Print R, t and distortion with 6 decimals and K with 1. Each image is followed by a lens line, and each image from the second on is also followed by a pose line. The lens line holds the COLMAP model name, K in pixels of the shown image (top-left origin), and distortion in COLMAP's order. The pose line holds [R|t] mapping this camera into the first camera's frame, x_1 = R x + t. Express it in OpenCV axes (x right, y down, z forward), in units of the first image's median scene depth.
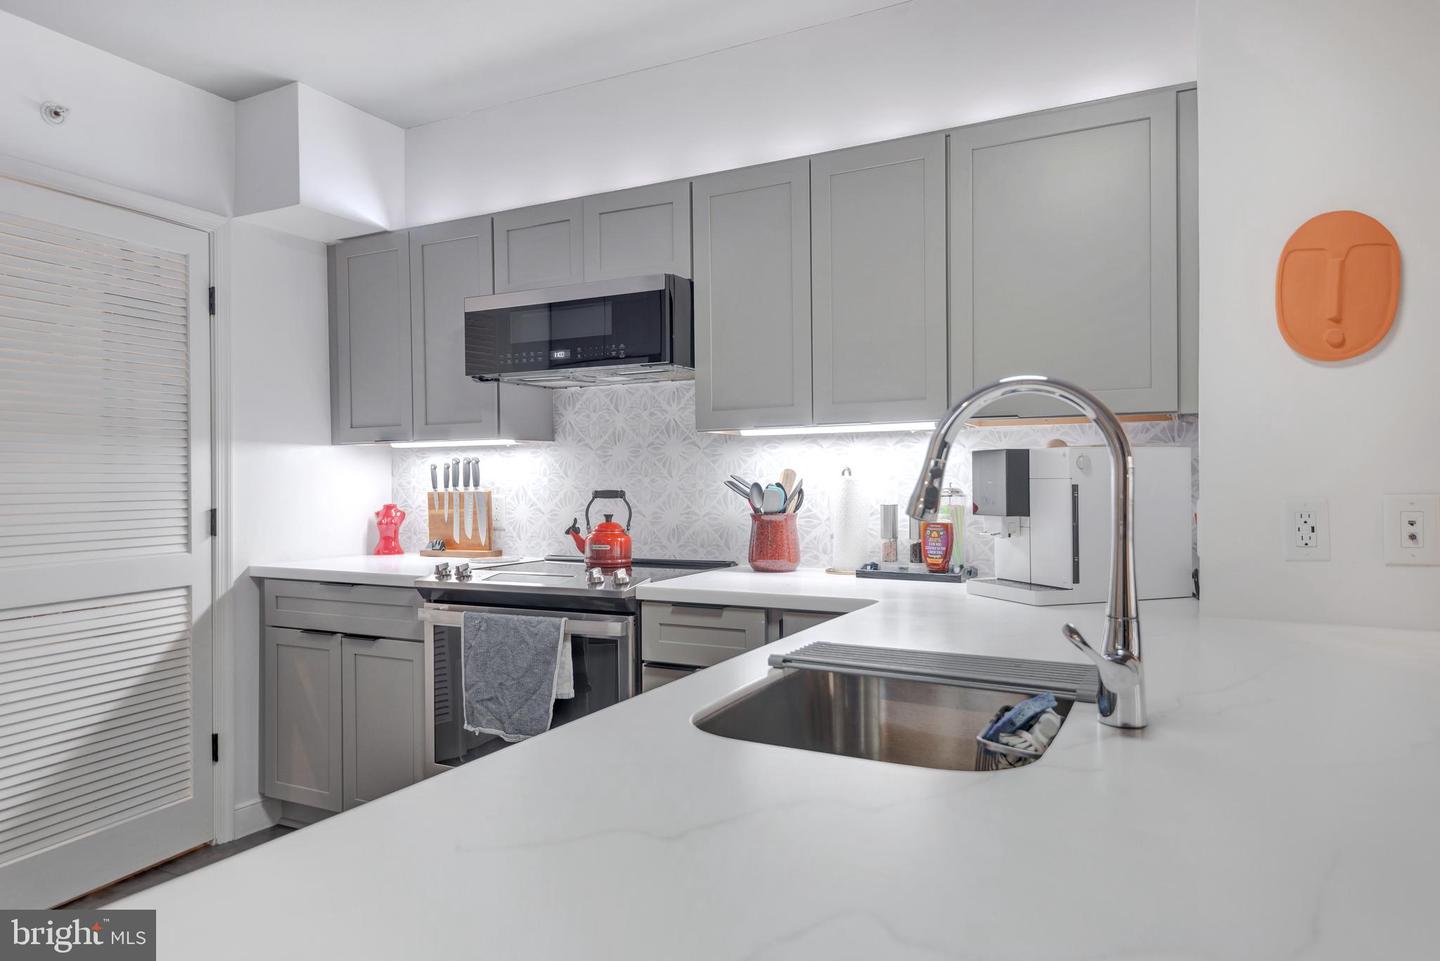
lens RADIAL K [[815.0, 0, 720.0], [0, 815.0, 480.5], [0, 0, 1]] dist [0.025055, 0.000041]
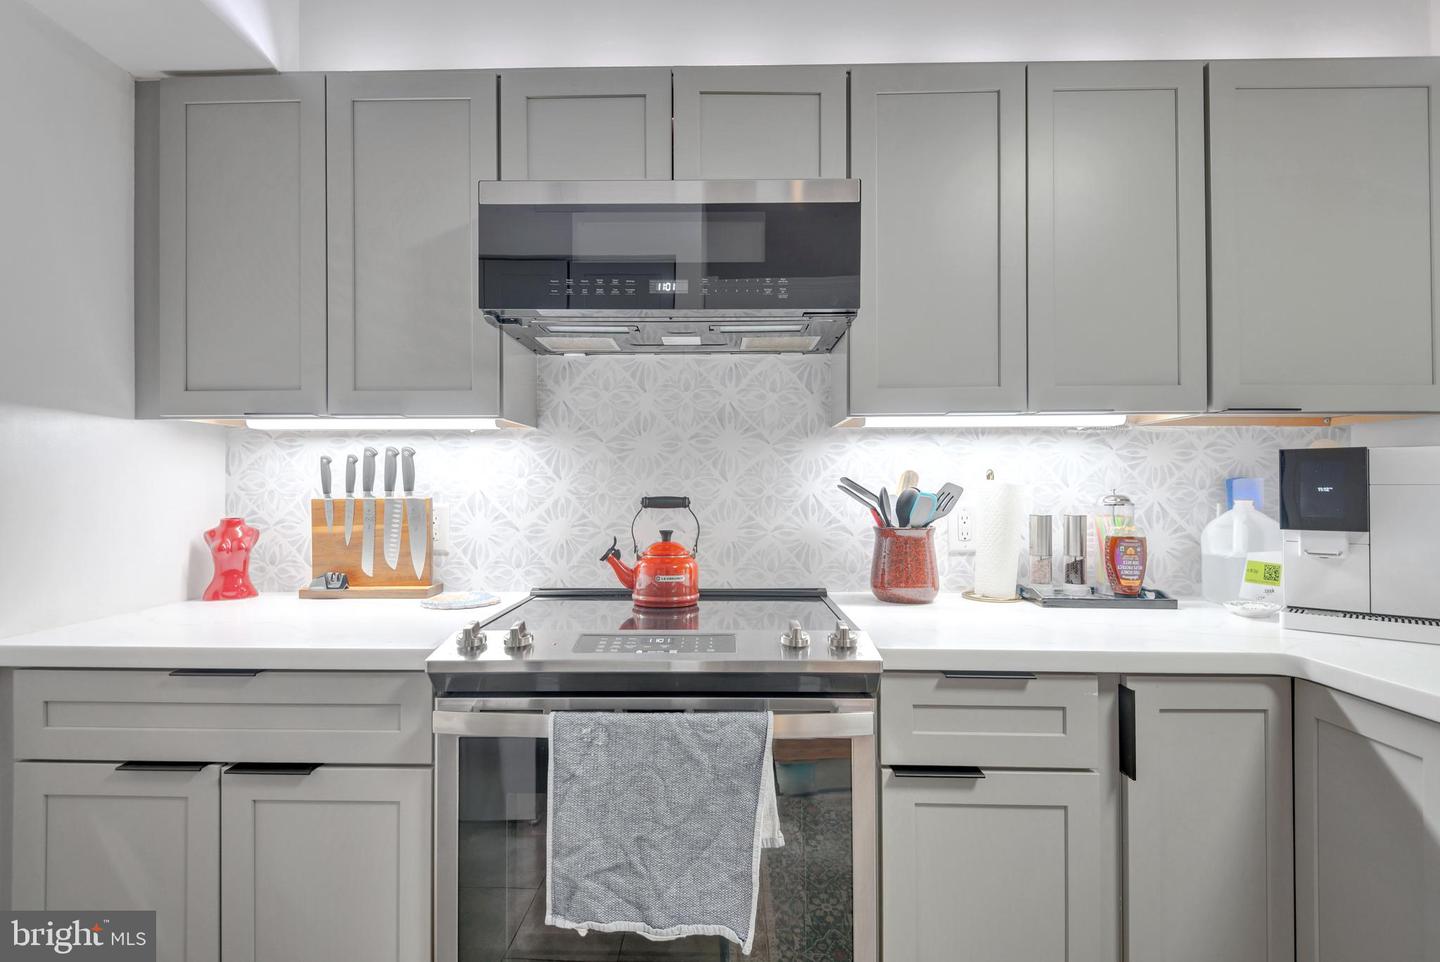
lens RADIAL K [[674.2, 0, 720.0], [0, 674.2, 481.0], [0, 0, 1]] dist [0.036991, -0.028381]
pose [[0.913009, 0.011568, 0.407776, -0.325606], [-0.007073, 0.999896, -0.012530, 0.005016], [-0.407879, 0.008556, 0.912996, 0.430758]]
